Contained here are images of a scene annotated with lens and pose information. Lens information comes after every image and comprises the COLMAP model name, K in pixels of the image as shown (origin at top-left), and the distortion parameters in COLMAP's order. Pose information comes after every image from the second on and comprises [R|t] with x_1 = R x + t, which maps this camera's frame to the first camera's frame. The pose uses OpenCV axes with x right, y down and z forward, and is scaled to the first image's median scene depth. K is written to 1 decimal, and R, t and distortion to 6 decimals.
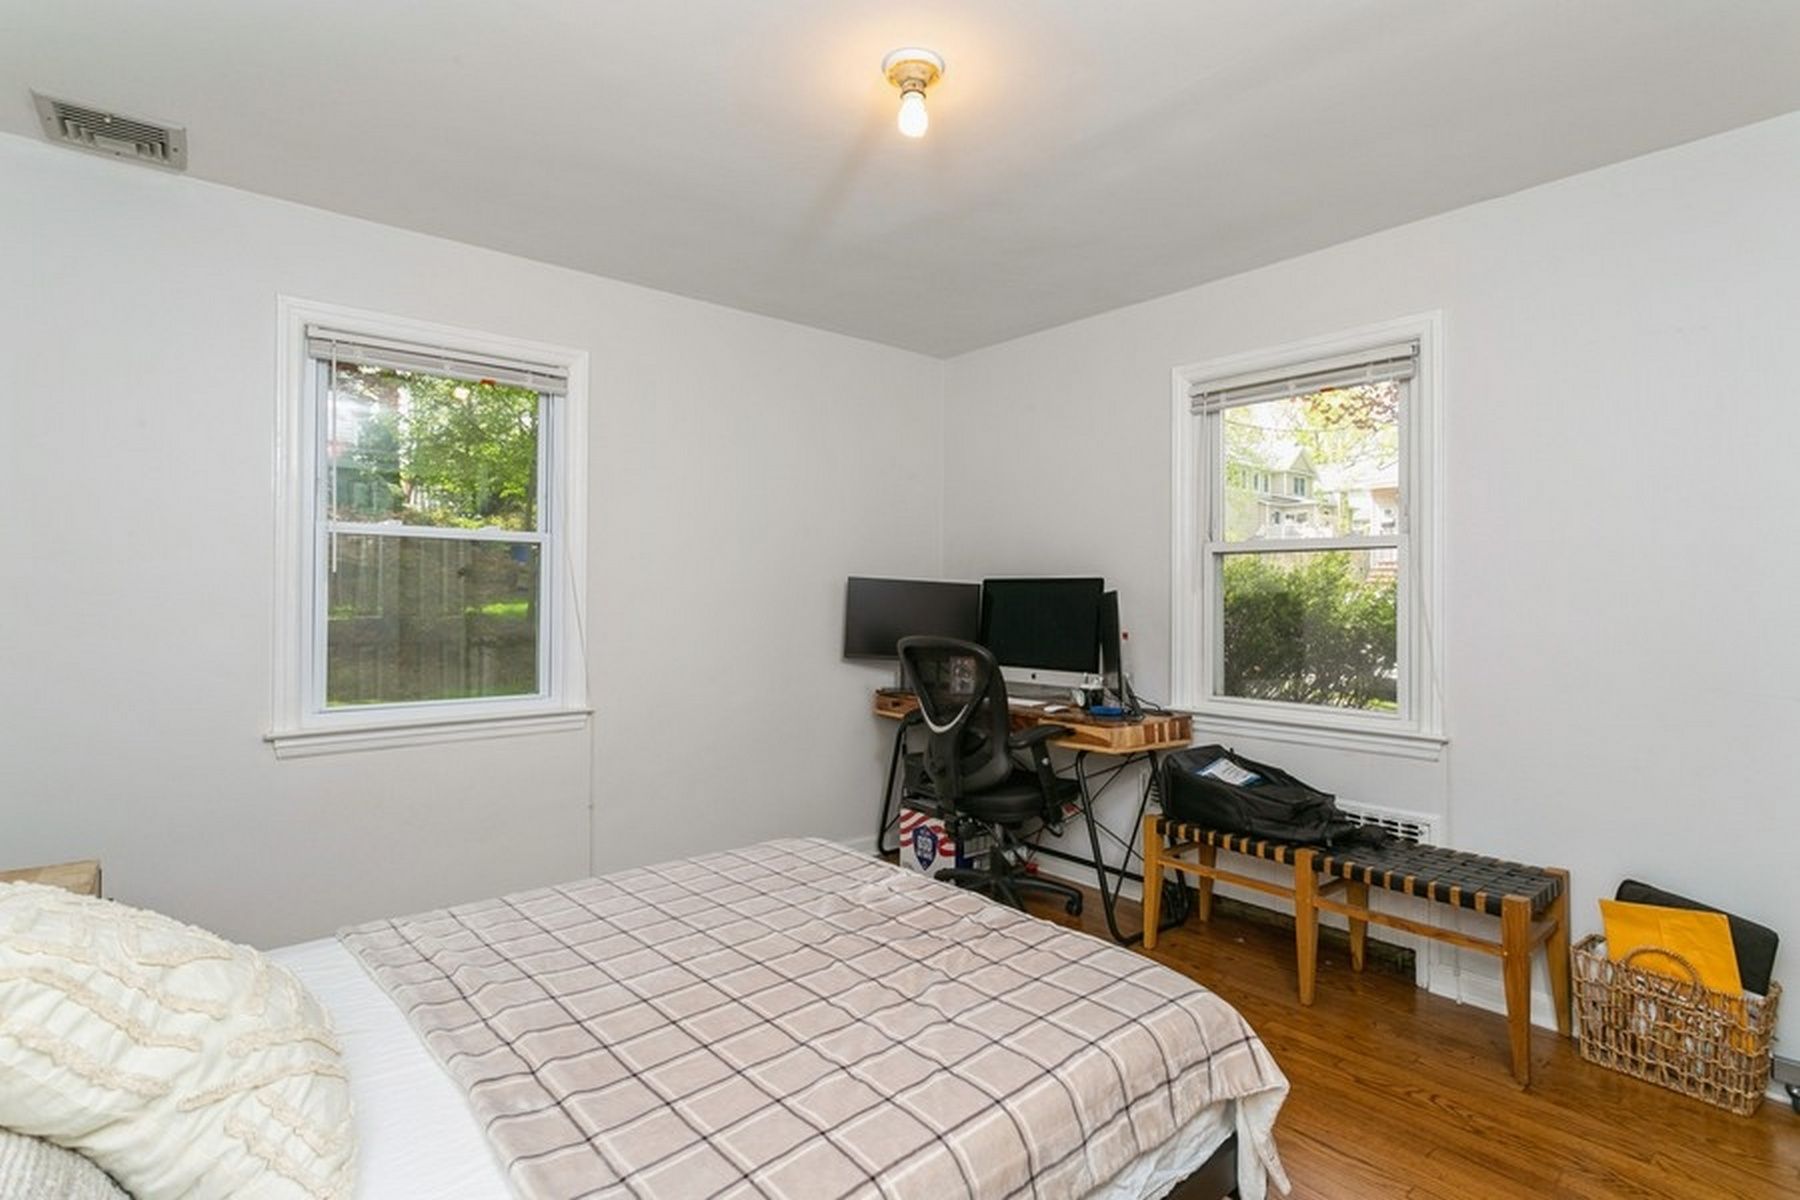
lens RADIAL K [[836.0, 0, 900.0], [0, 836.0, 600.0], [0, 0, 1]] dist [-0.000280, -0.000229]
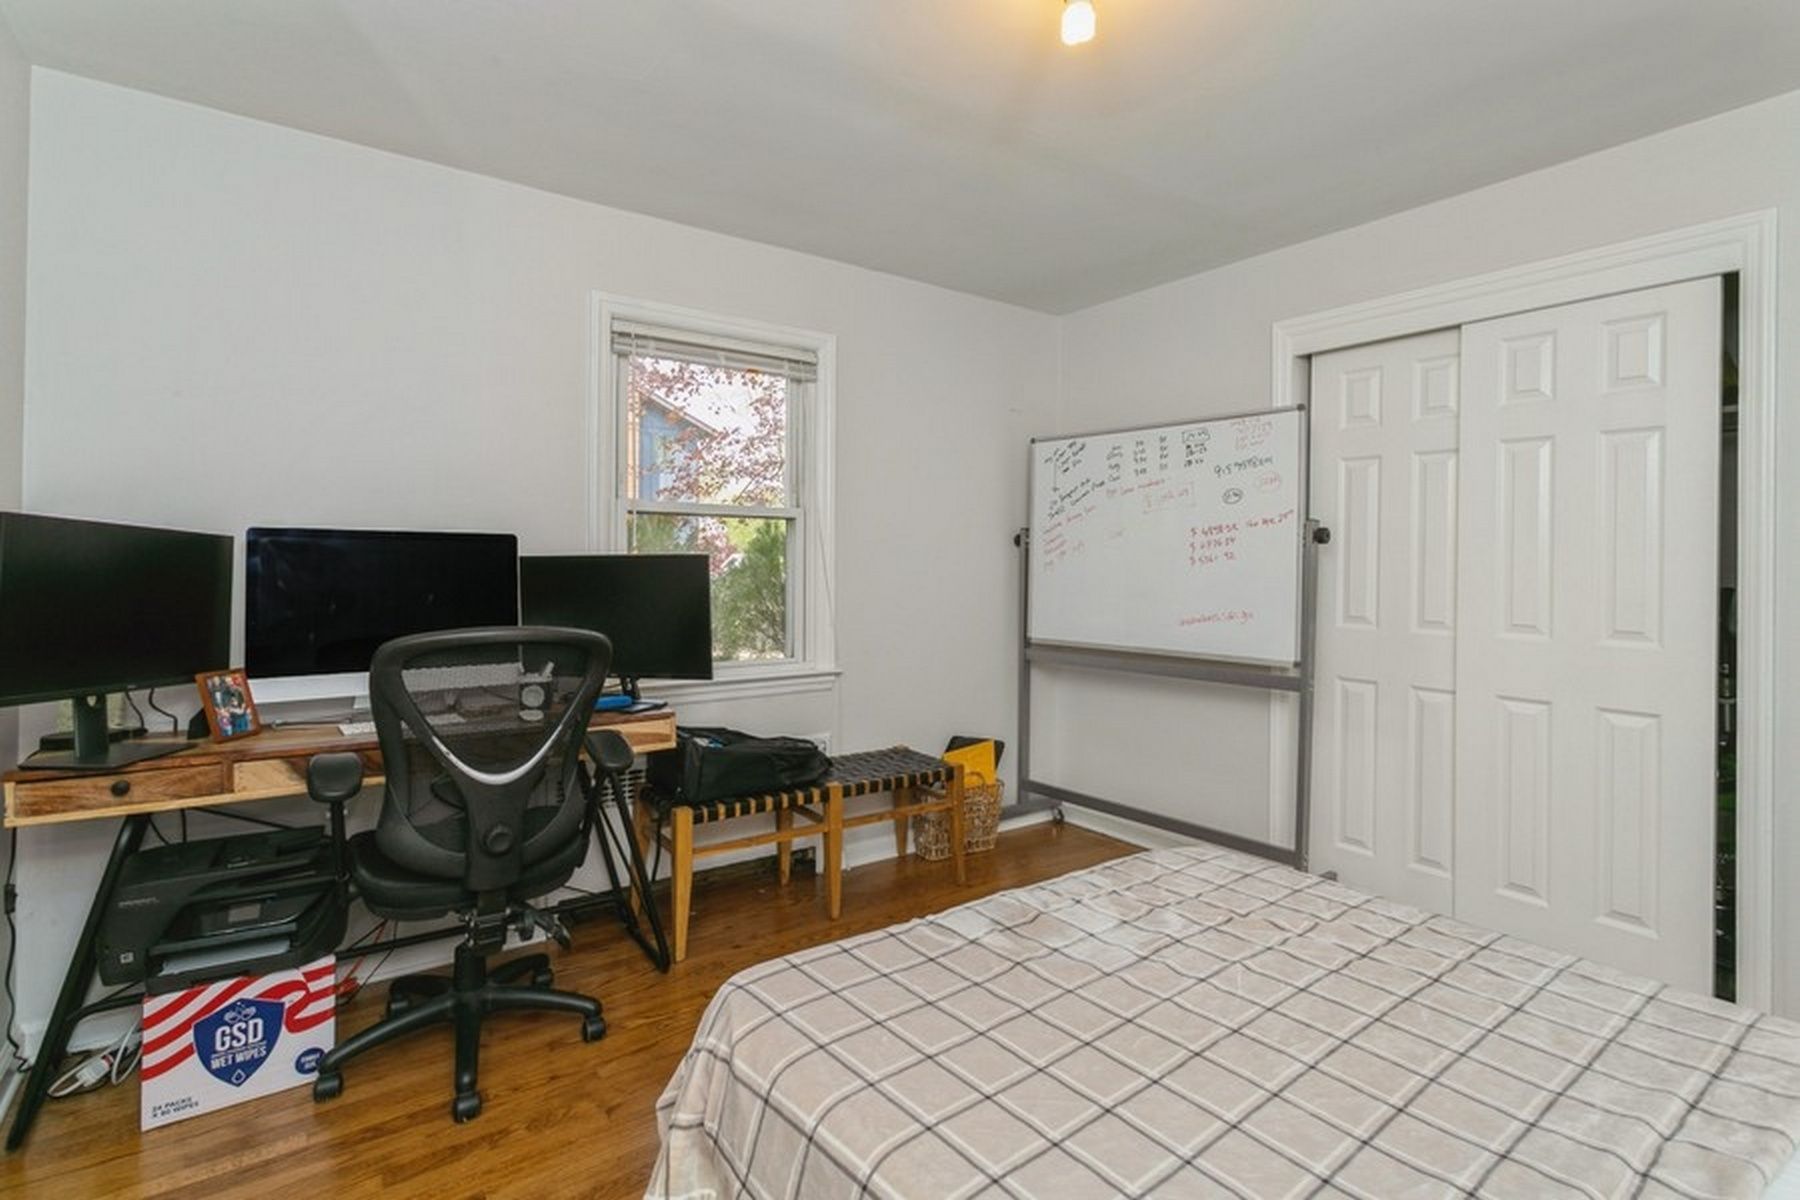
lens RADIAL K [[871.0, 0, 901.1], [0, 871.0, 561.1], [0, 0, 1]] dist [-0.001156, -0.000917]
pose [[0.081430, 0.000911, 0.996679, -0.596646], [-0.006423, 0.999979, -0.000389, -0.004938], [-0.996658, -0.006370, 0.081434, 0.693767]]
